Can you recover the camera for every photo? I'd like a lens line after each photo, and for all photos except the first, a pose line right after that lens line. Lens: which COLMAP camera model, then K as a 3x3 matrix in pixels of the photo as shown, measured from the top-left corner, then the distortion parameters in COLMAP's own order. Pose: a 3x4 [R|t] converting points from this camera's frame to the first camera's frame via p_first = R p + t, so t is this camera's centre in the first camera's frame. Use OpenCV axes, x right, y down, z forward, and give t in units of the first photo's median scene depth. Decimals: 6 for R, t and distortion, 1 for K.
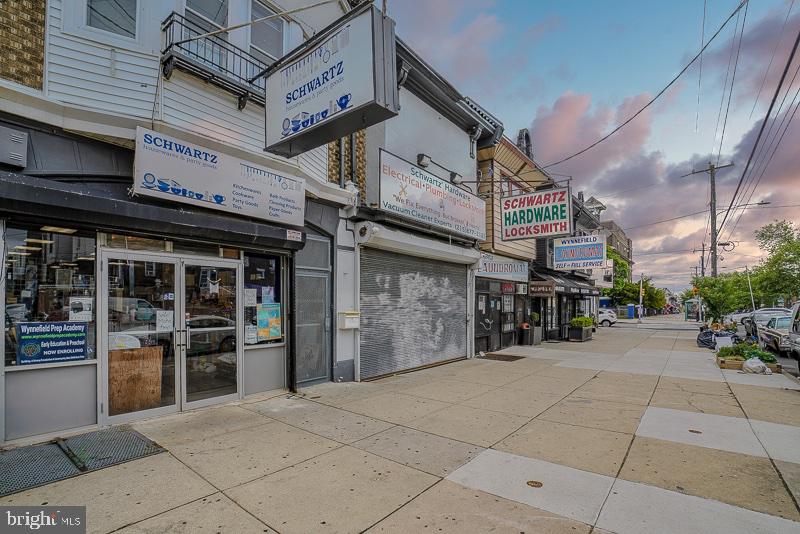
lens RADIAL K [[386.9, 0, 389.6], [0, 386.9, 302.2], [0, 0, 1]] dist [-0.037873, 0.007811]
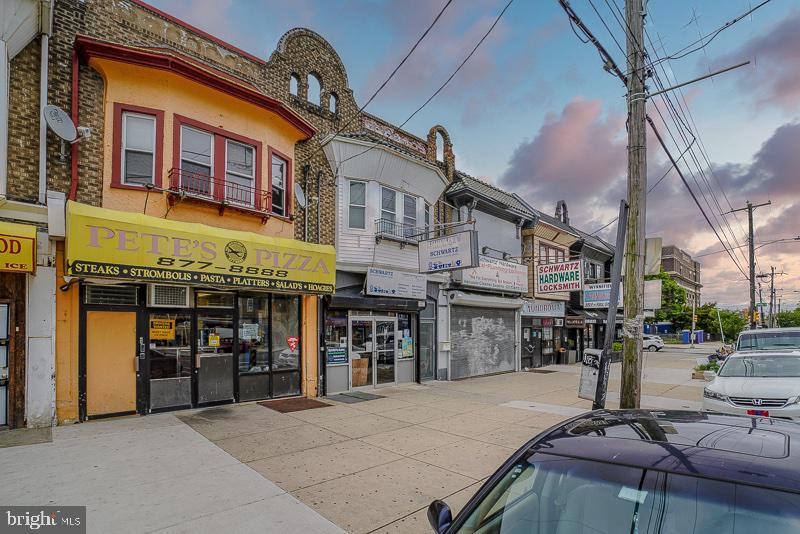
lens RADIAL K [[386.9, 0, 394.4], [0, 386.9, 321.5], [0, 0, 1]] dist [-0.037873, 0.007811]
pose [[0.991163, -0.006338, -0.132500, -0.123023], [0.004839, 0.999921, -0.011630, -0.060569], [0.132563, 0.010886, 0.991115, -1.022442]]
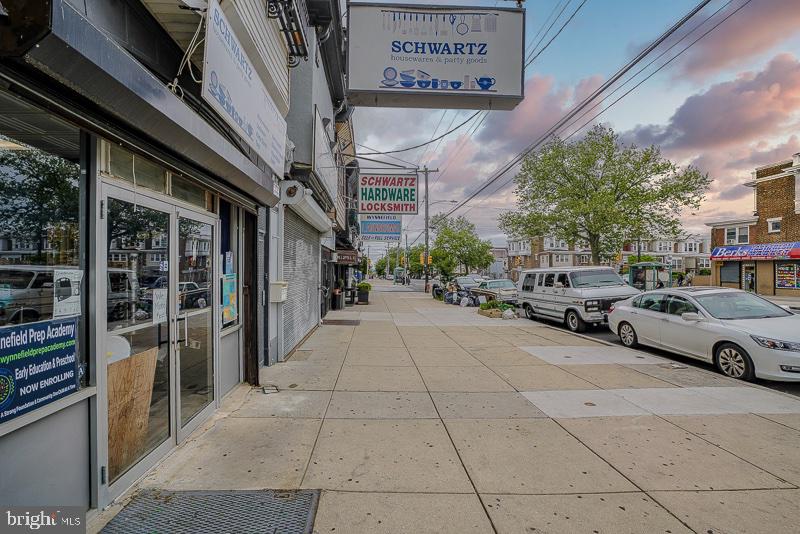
lens RADIAL K [[381.1, 0, 399.2], [0, 381.1, 269.3], [0, 0, 1]] dist [-0.050706, 0.014861]
pose [[0.738292, 0.005415, 0.674459, -0.601807], [-0.009203, 0.999956, 0.002047, -0.013043], [-0.674418, -0.007718, 0.738309, 0.249242]]
